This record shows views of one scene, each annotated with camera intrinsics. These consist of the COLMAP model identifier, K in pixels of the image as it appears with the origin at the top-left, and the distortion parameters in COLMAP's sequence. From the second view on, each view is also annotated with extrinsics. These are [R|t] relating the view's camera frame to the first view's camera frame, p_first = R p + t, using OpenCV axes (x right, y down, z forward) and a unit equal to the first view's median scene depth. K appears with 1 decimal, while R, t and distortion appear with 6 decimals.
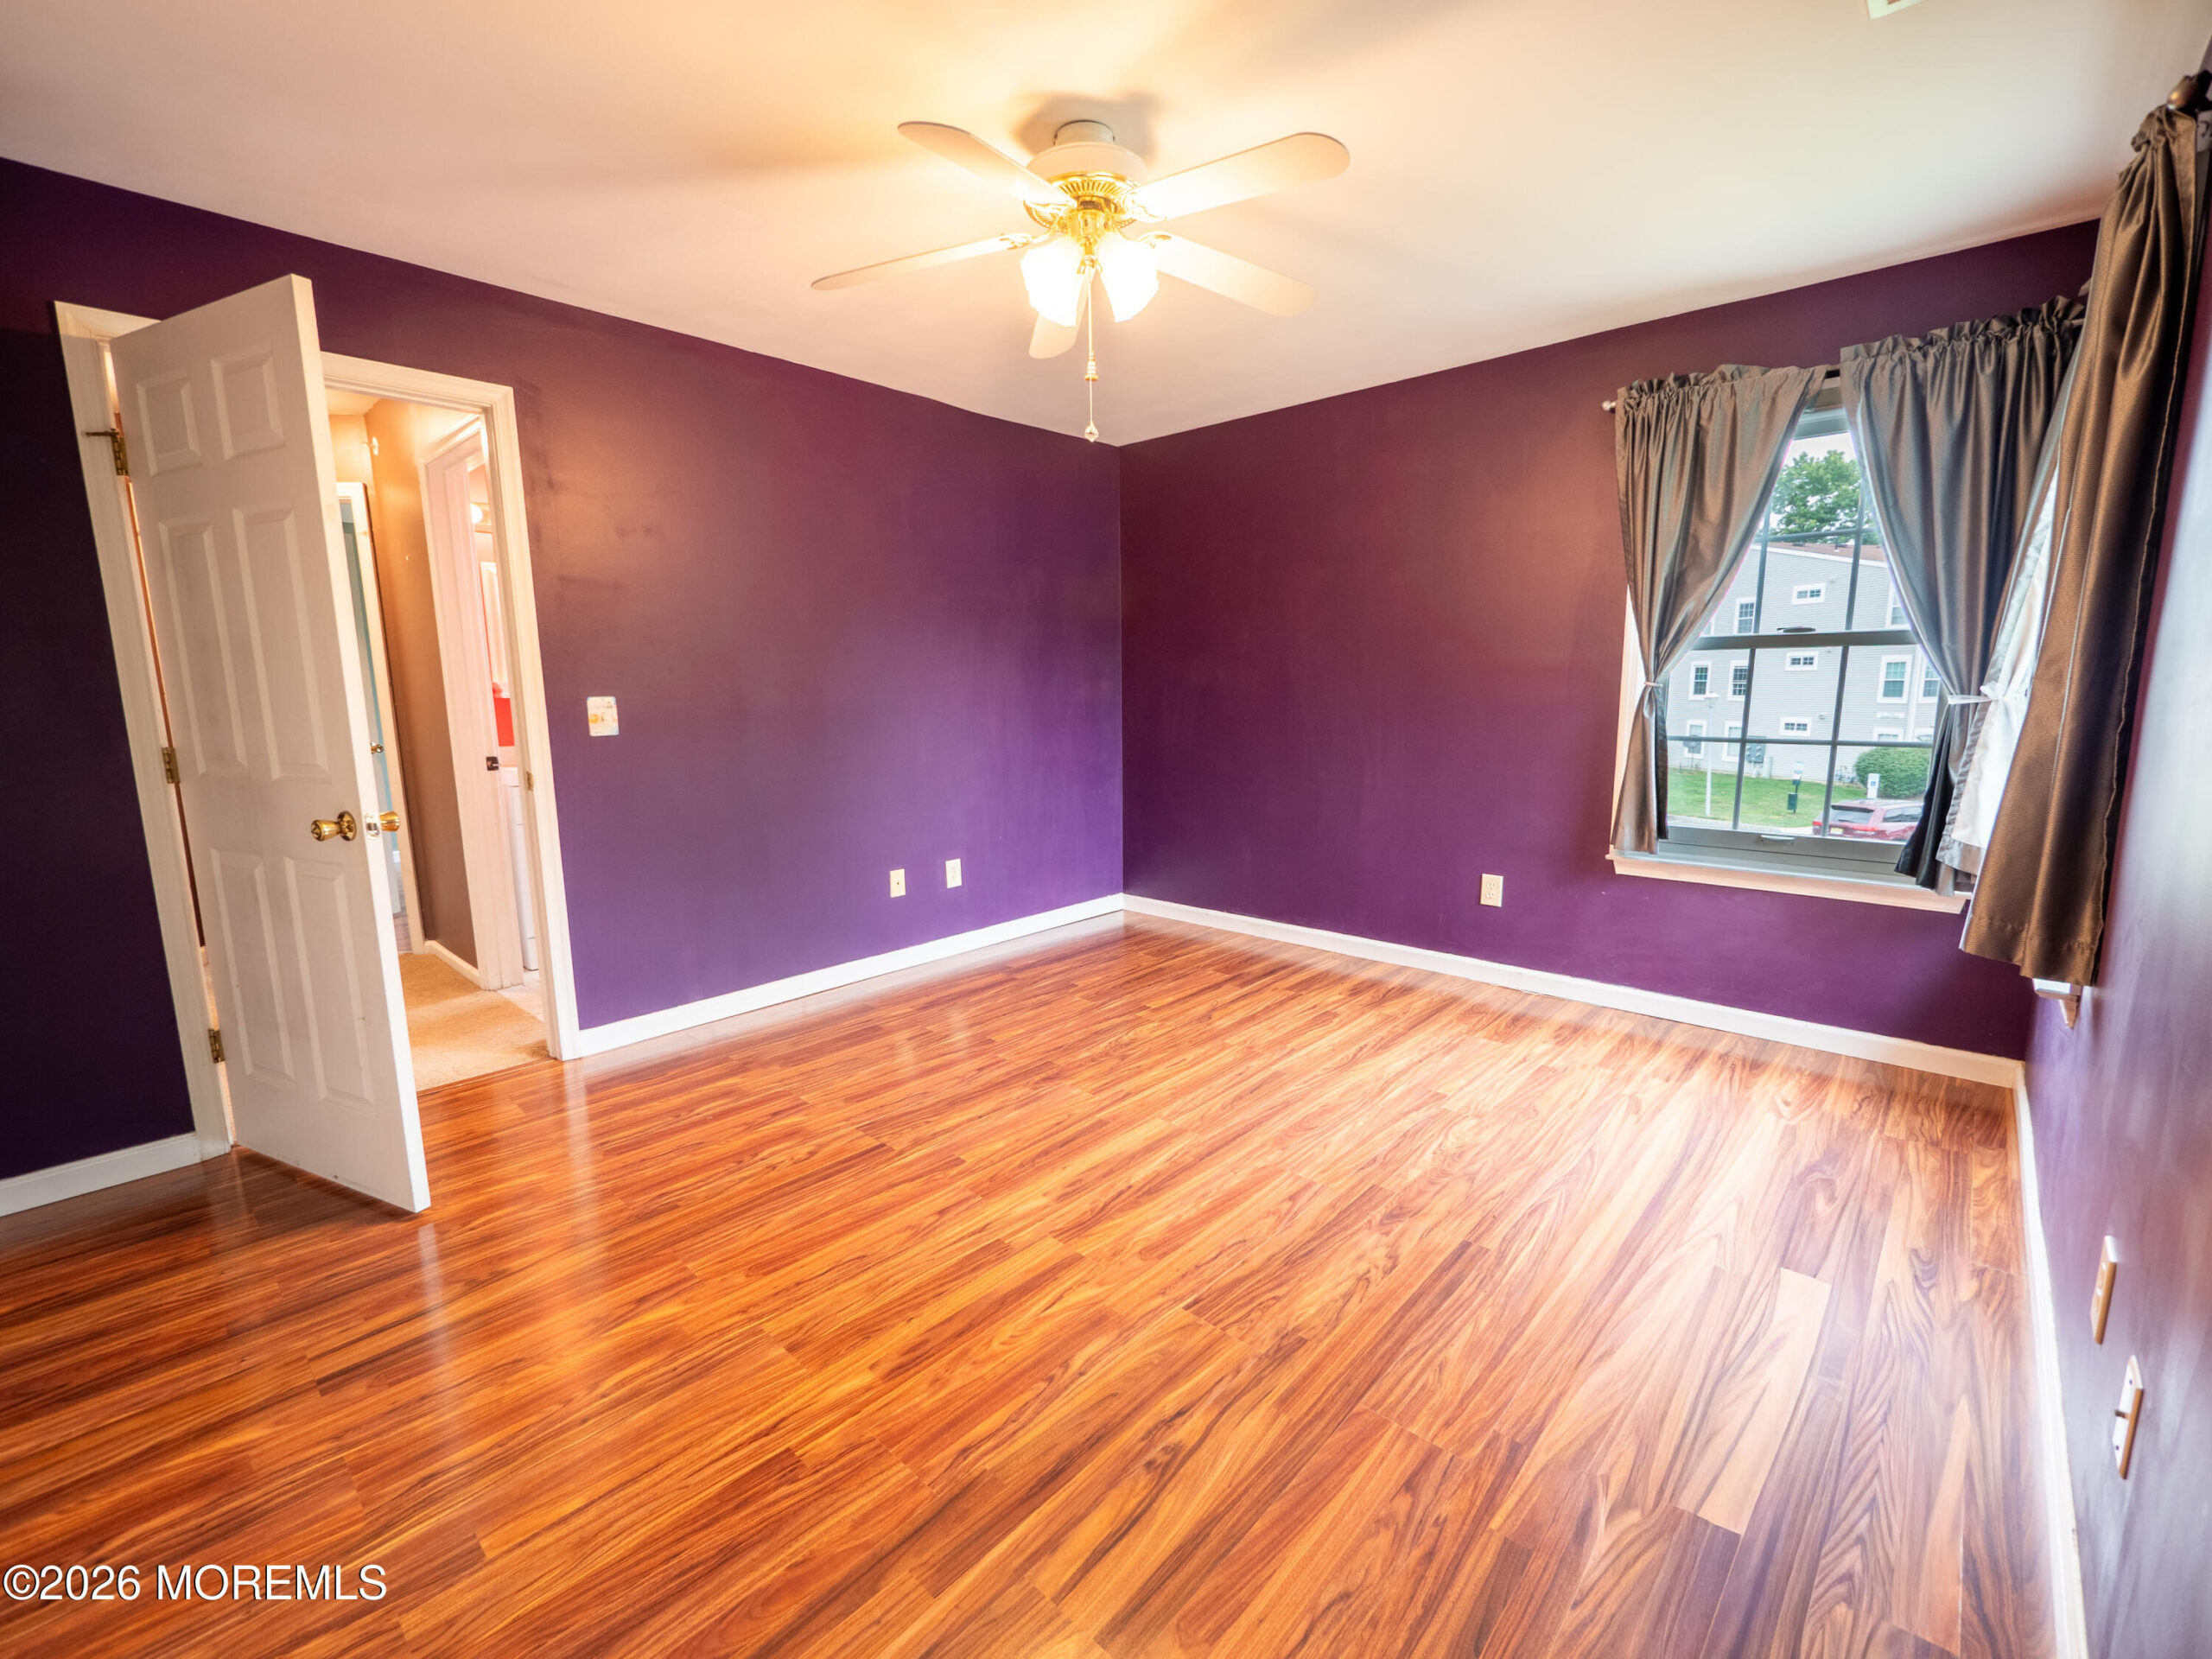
lens RADIAL K [[935.6, 0, 1097.3], [0, 935.6, 840.8], [0, 0, 1]] dist [-0.003797, -0.000931]
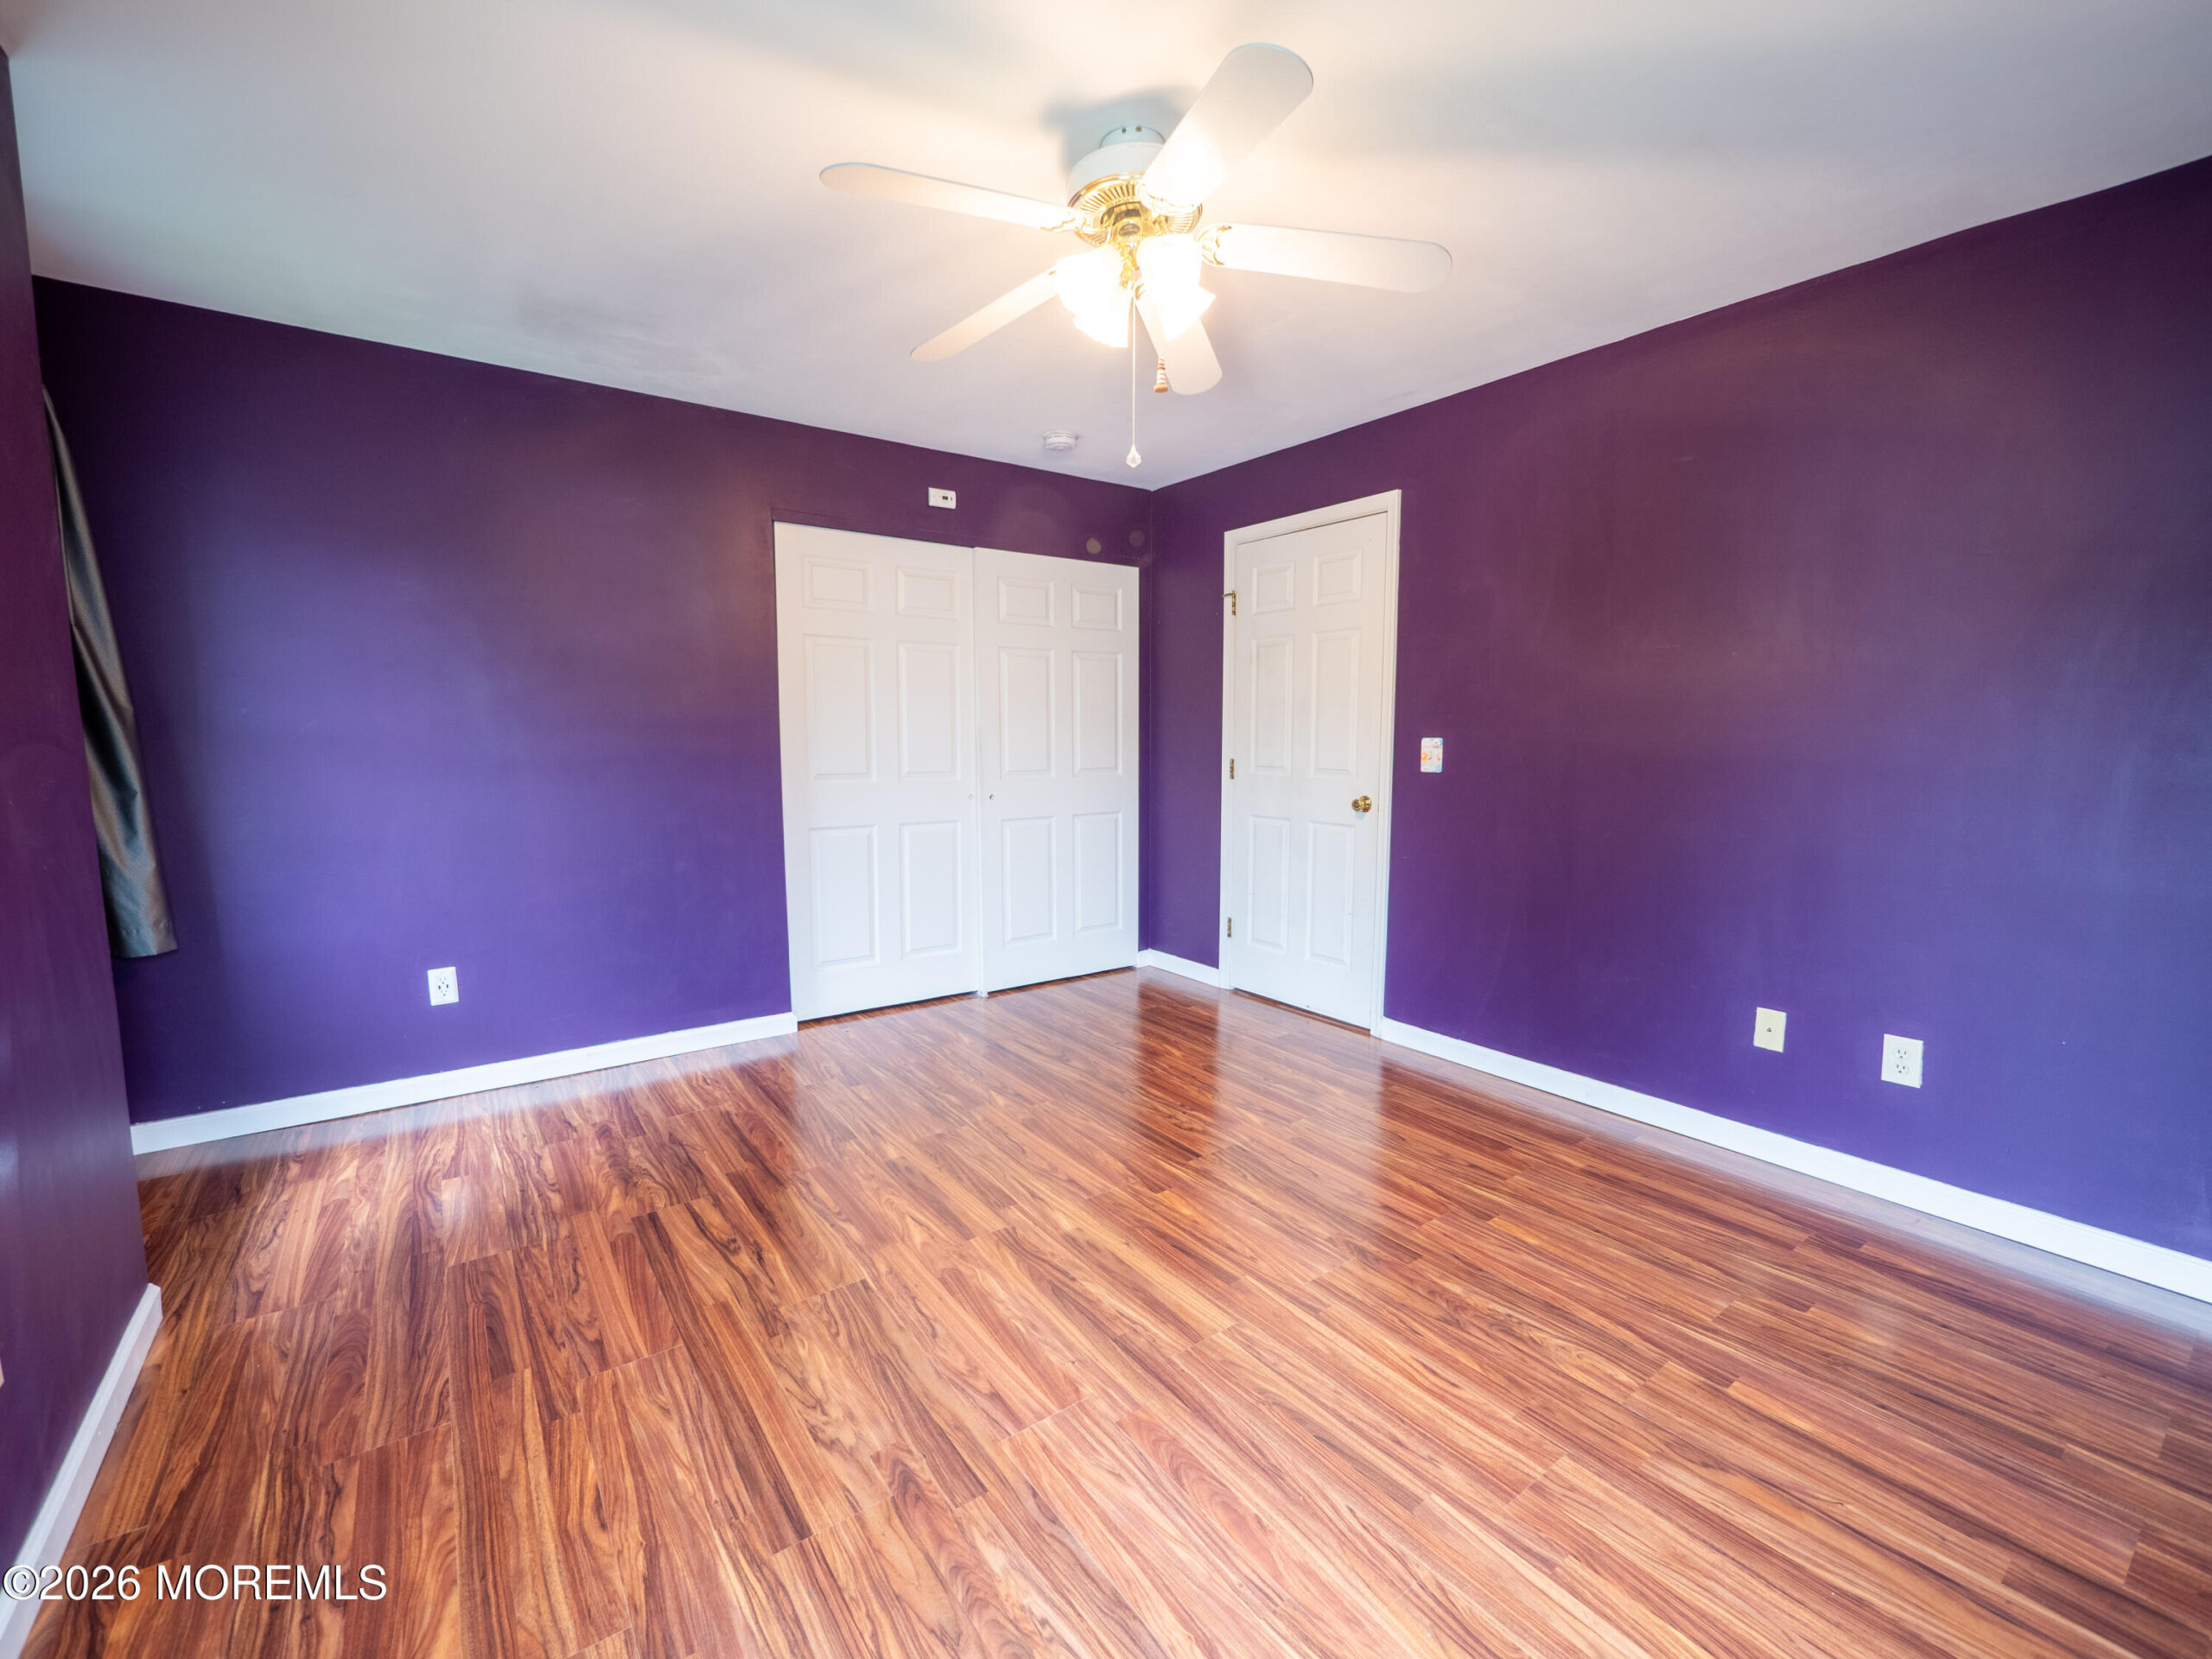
lens RADIAL K [[910.2, 0, 1101.3], [0, 910.2, 865.5], [0, 0, 1]] dist [-0.003246, -0.000362]
pose [[-0.181928, 0.152676, -0.971387, 0.812812], [-0.159653, 0.970178, 0.182387, -0.184961], [0.970264, 0.188266, -0.152128, 1.061249]]
